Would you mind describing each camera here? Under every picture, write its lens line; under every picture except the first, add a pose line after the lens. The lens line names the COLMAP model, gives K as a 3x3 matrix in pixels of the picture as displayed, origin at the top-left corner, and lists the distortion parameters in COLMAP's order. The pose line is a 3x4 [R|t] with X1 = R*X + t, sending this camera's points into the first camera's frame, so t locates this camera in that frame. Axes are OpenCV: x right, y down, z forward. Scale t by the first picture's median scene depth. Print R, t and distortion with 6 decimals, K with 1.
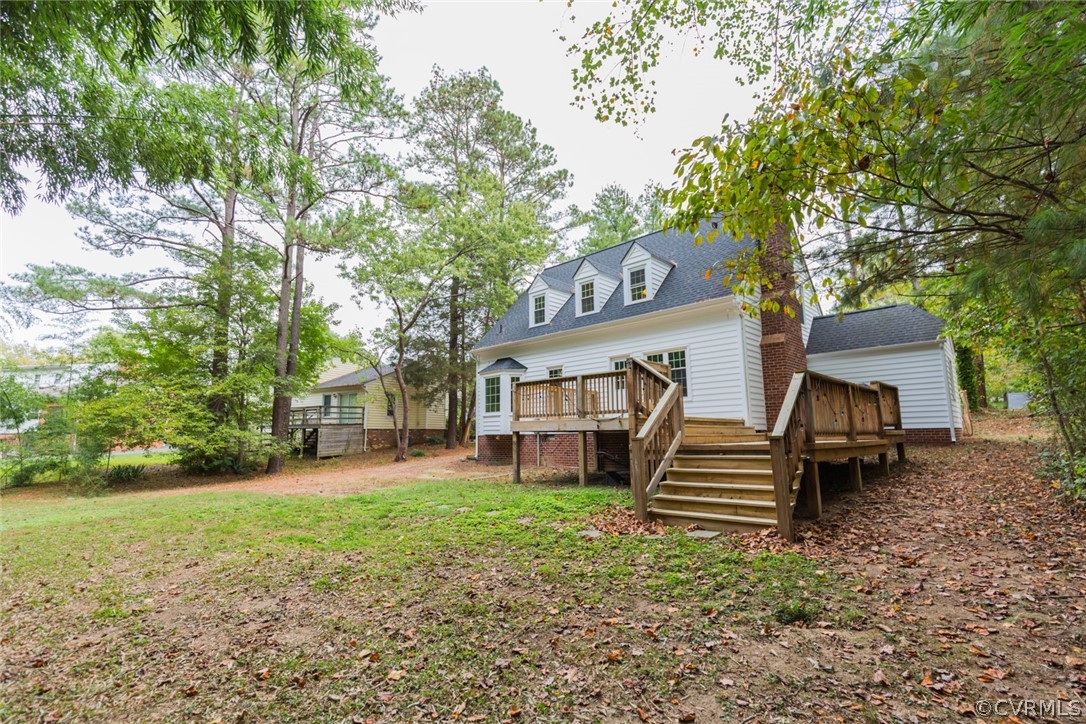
lens RADIAL K [[511.6, 0, 548.5], [0, 511.6, 359.5], [0, 0, 1]] dist [0.007926, -0.000766]
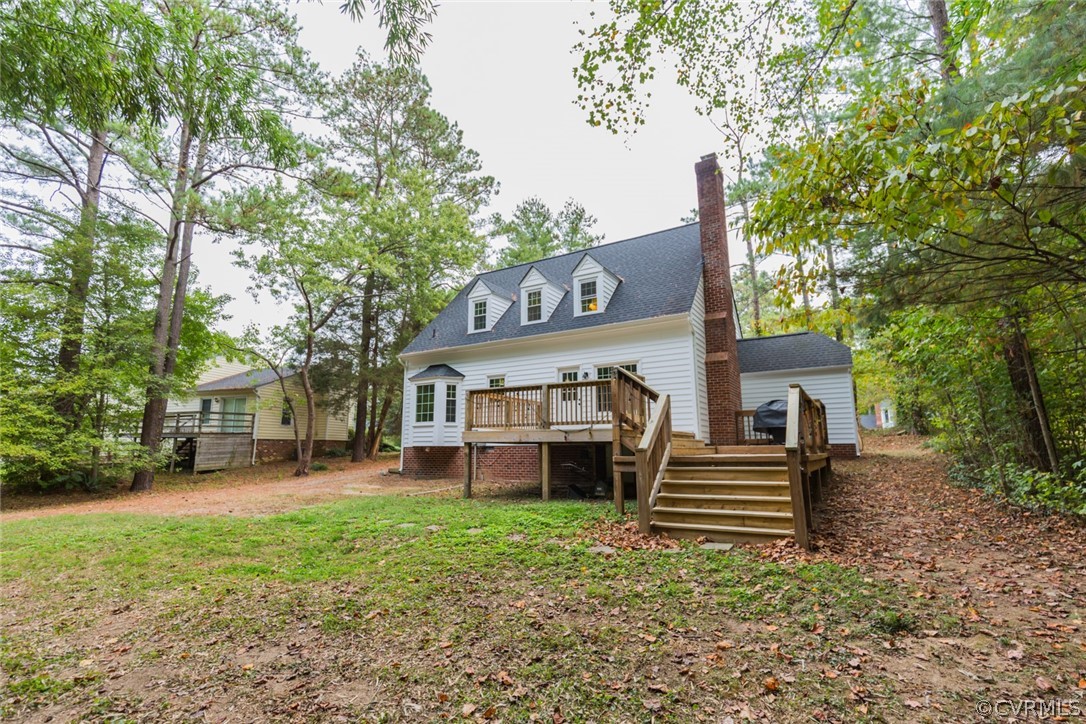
lens RADIAL K [[511.6, 0, 544.5], [0, 511.6, 361.0], [0, 0, 1]] dist [0.007926, -0.000766]
pose [[0.974009, 0.046526, 0.221678, -0.124468], [-0.040978, 0.998723, -0.029561, 0.012327], [-0.222770, 0.019708, 0.974672, 0.048644]]
